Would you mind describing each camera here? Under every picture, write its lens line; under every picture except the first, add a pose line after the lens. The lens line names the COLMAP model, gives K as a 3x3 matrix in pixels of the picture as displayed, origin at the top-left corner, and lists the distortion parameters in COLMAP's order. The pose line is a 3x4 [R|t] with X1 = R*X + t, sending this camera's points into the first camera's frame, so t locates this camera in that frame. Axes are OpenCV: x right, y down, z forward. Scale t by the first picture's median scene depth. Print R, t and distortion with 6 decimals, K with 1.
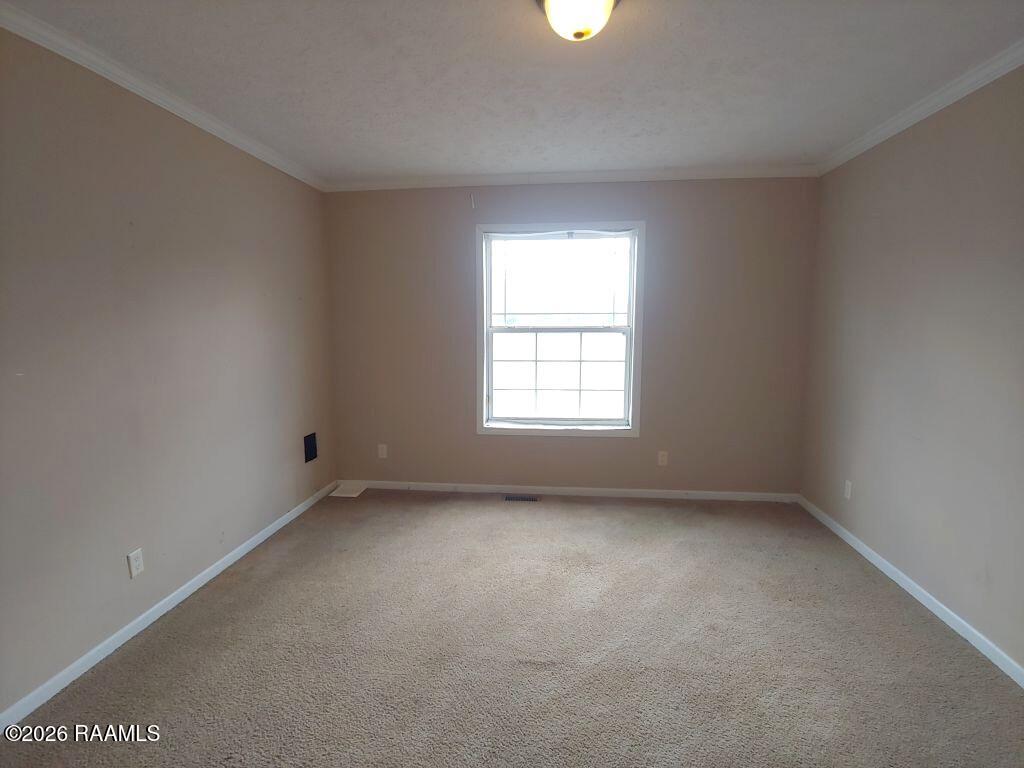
lens RADIAL K [[566.3, 0, 512.0], [0, 566.3, 384.0], [0, 0, 1]] dist [-0.014639, 0.000044]
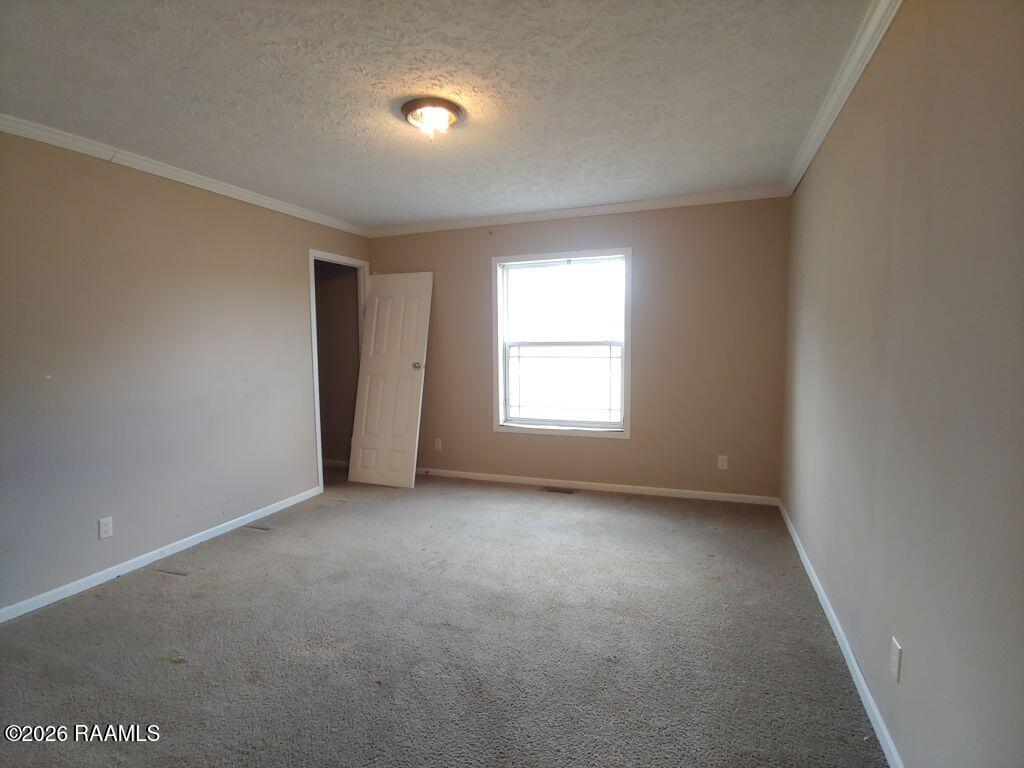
lens RADIAL K [[510.4, 0, 512.0], [0, 510.4, 384.0], [0, 0, 1]] dist [-0.010903, 0.000365]
pose [[0.973150, 0.007581, -0.230045, 0.222248], [-0.010627, 0.999871, -0.012003, 0.000516], [0.229925, 0.014126, 0.973106, -0.039367]]
